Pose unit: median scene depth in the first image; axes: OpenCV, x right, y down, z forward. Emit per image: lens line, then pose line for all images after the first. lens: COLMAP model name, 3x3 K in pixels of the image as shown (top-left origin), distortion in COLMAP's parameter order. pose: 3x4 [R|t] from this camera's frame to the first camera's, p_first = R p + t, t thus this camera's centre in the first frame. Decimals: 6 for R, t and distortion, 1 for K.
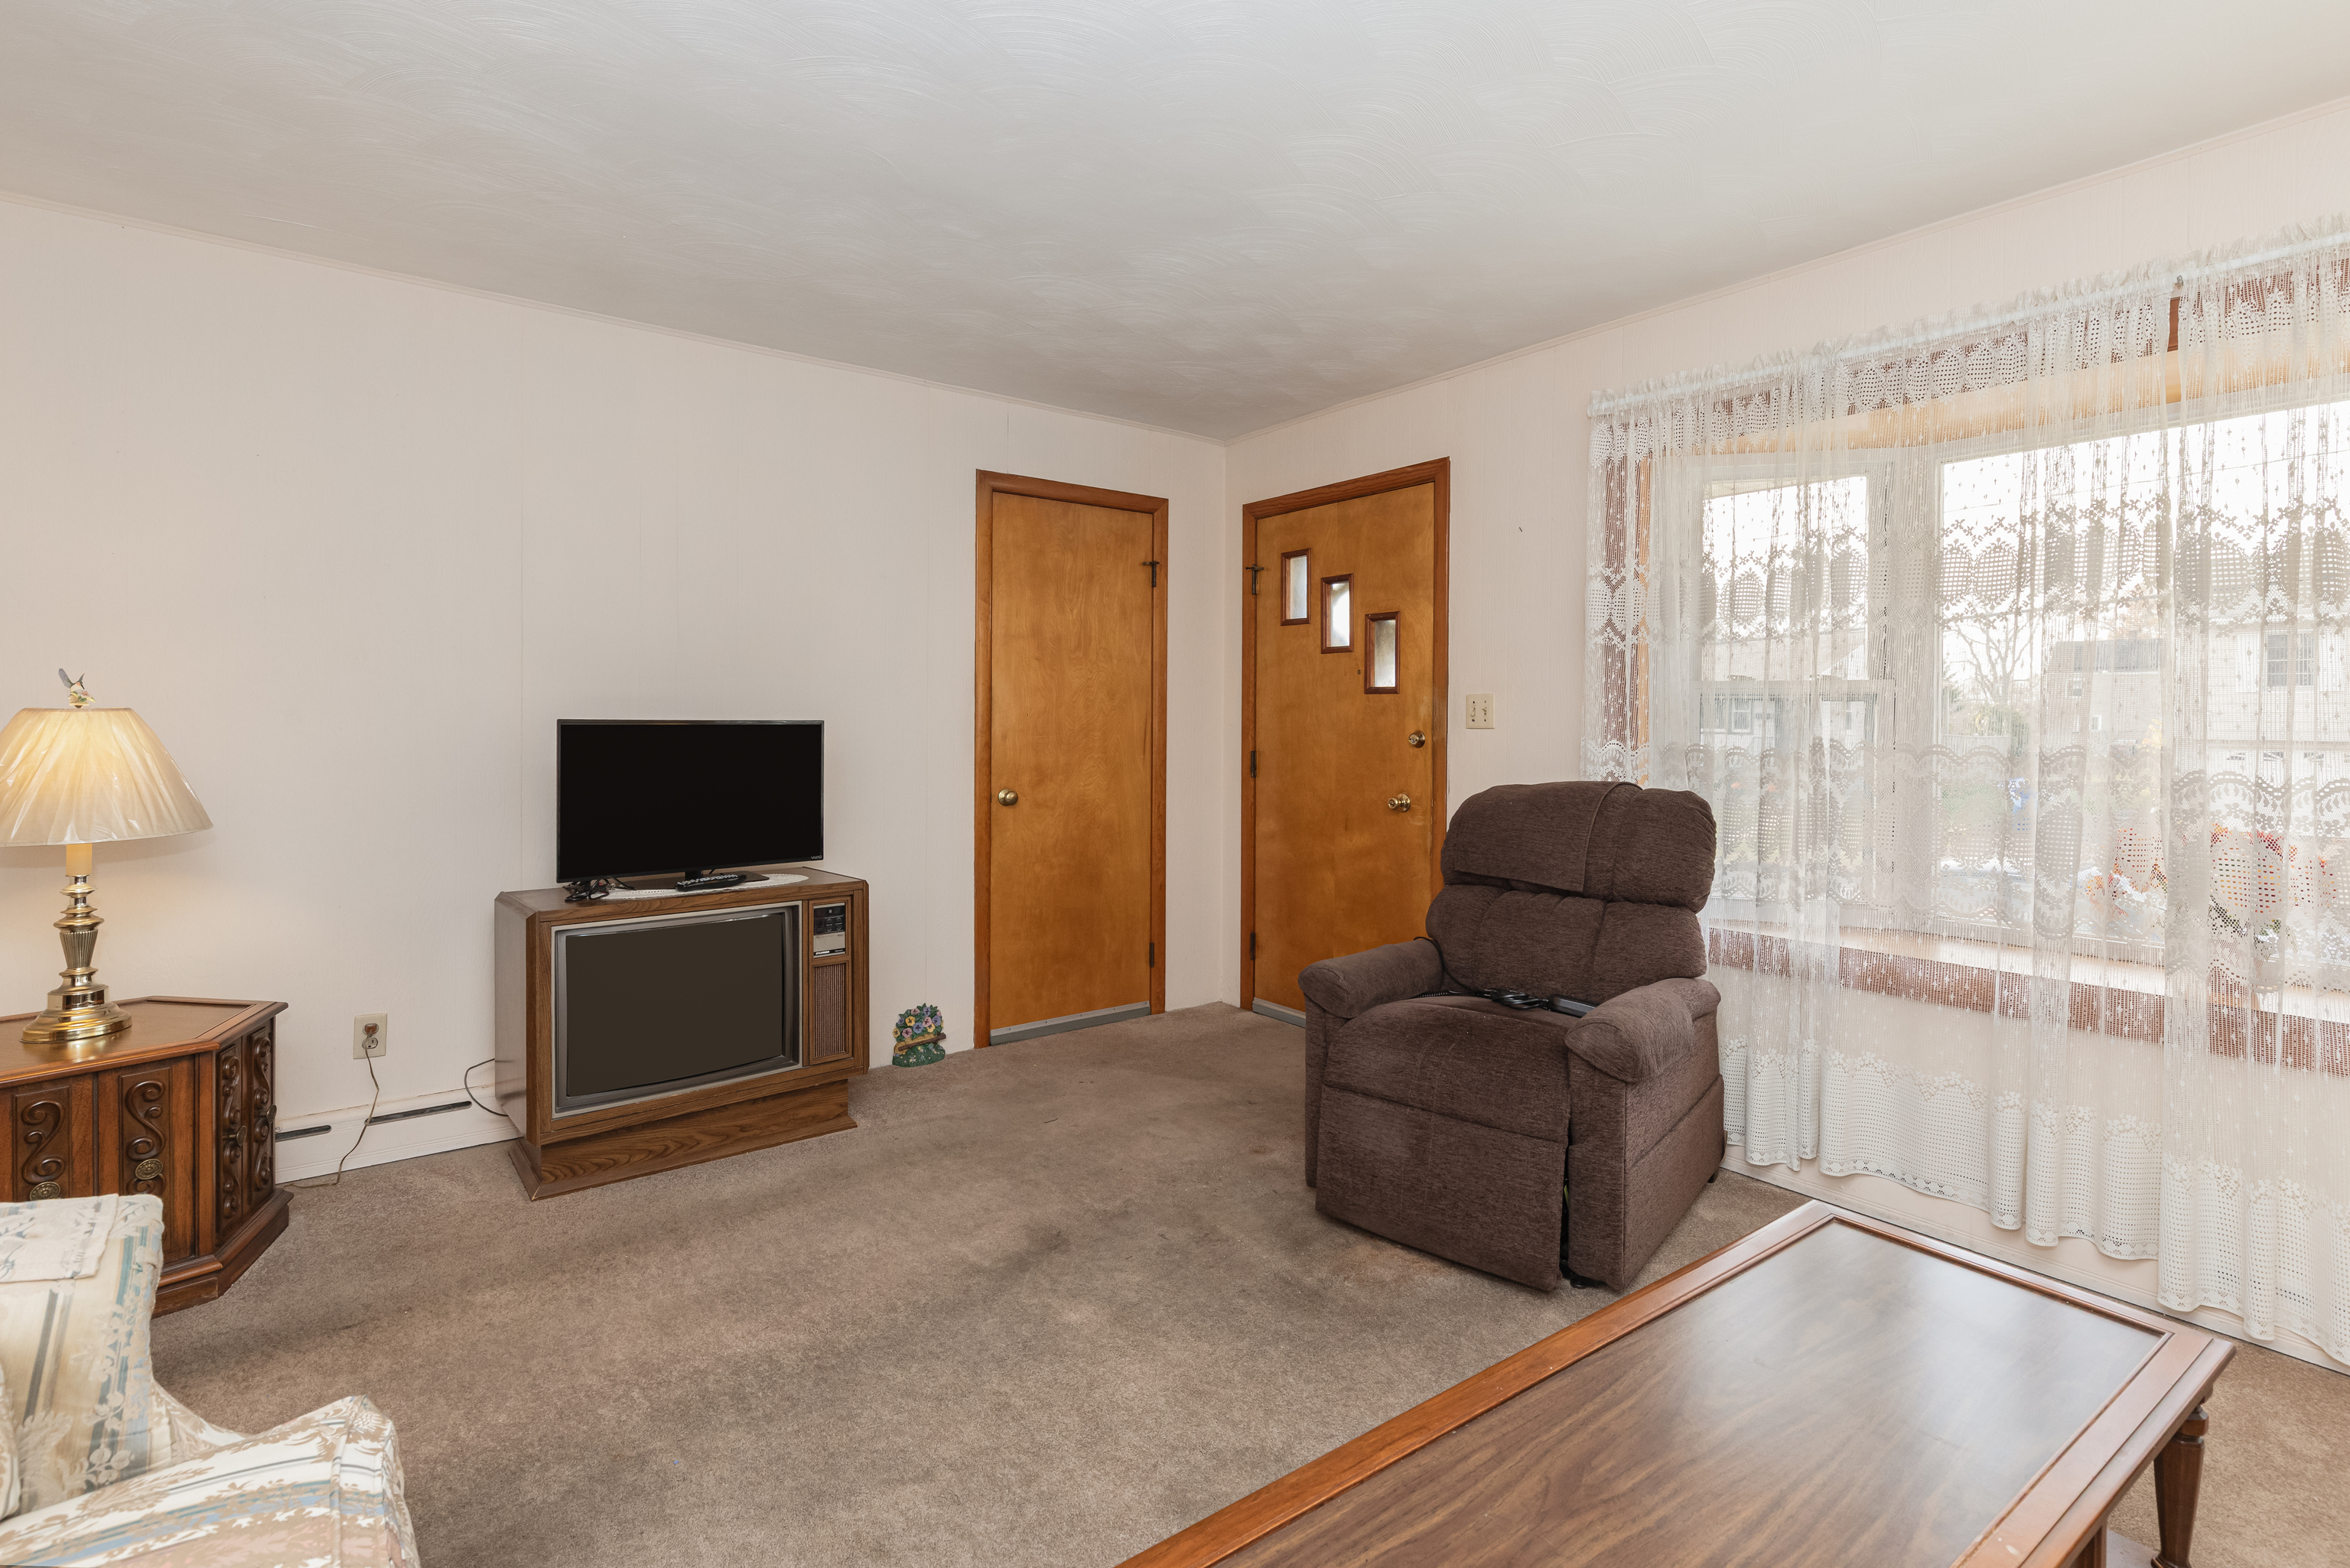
lens RADIAL K [[1073.0, 0, 1172.1], [0, 1073.0, 723.1], [0, 0, 1]] dist [0.000377, -0.000376]
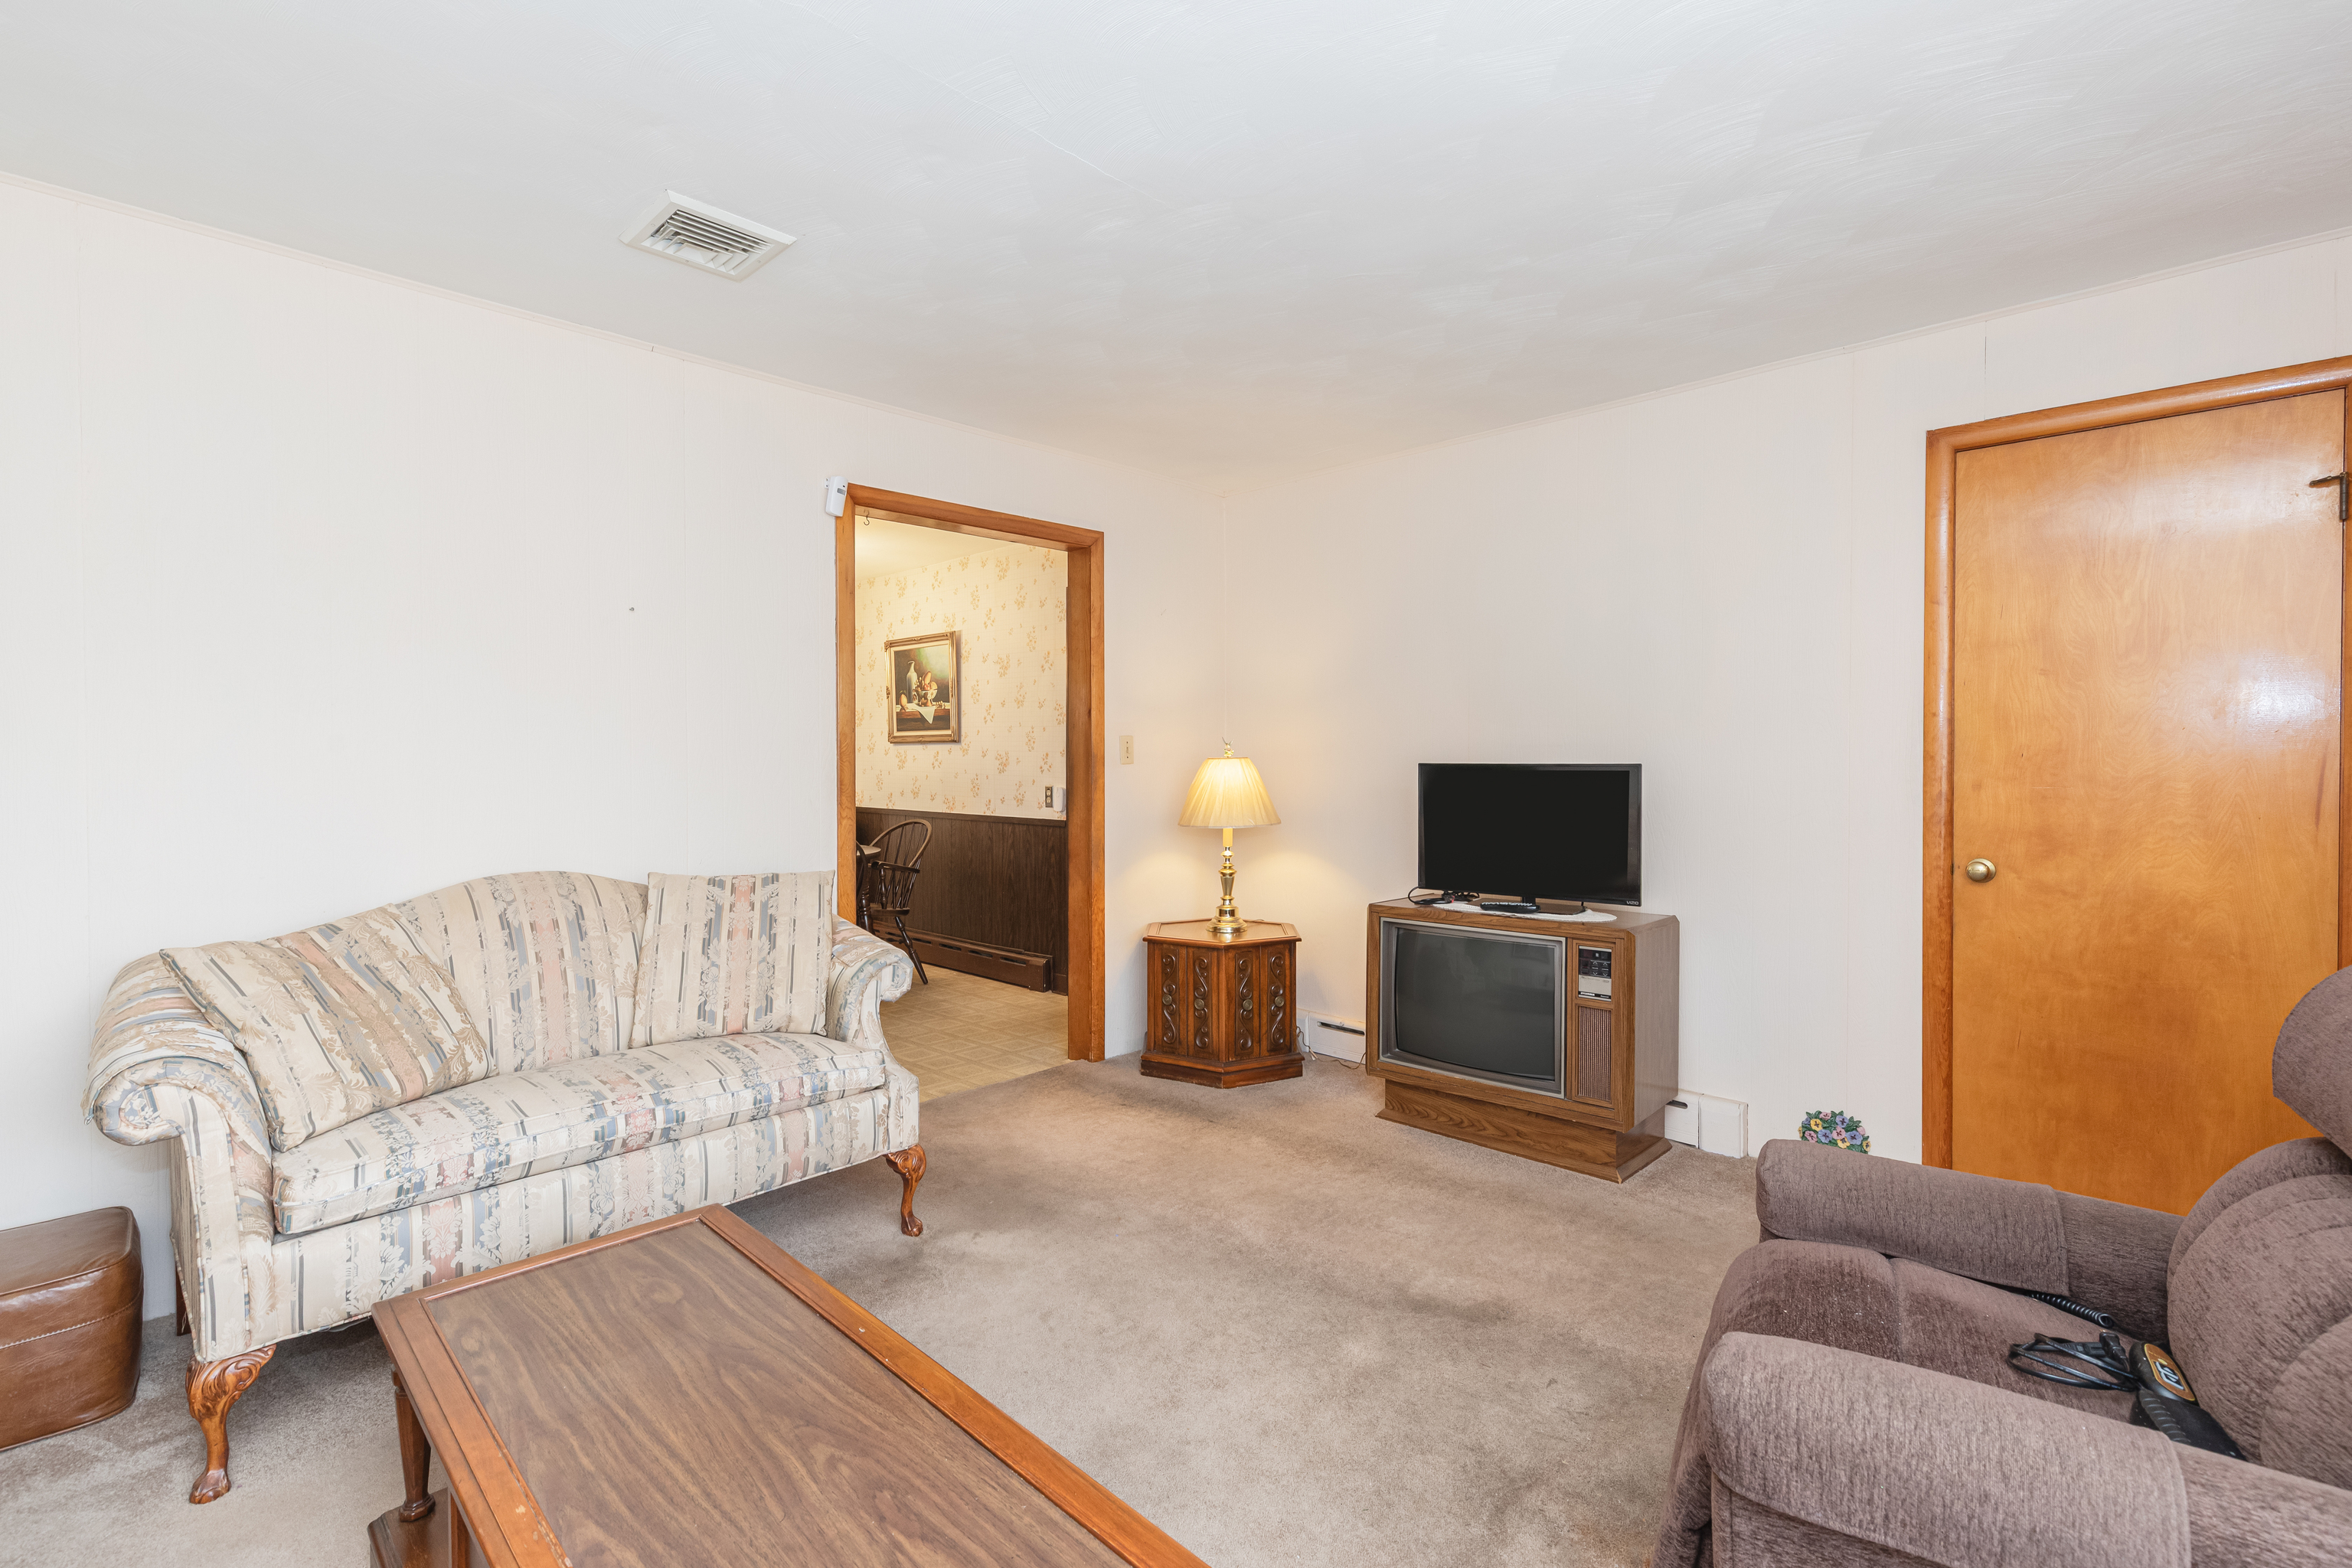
lens RADIAL K [[1070.9, 0, 1188.1], [0, 1070.9, 771.1], [0, 0, 1]] dist [0.002146, 0.000220]
pose [[0.168313, 0.005469, -0.985718, 0.643804], [-0.005030, 0.999976, 0.004689, 0.002021], [0.985721, 0.004169, 0.168336, 0.492120]]
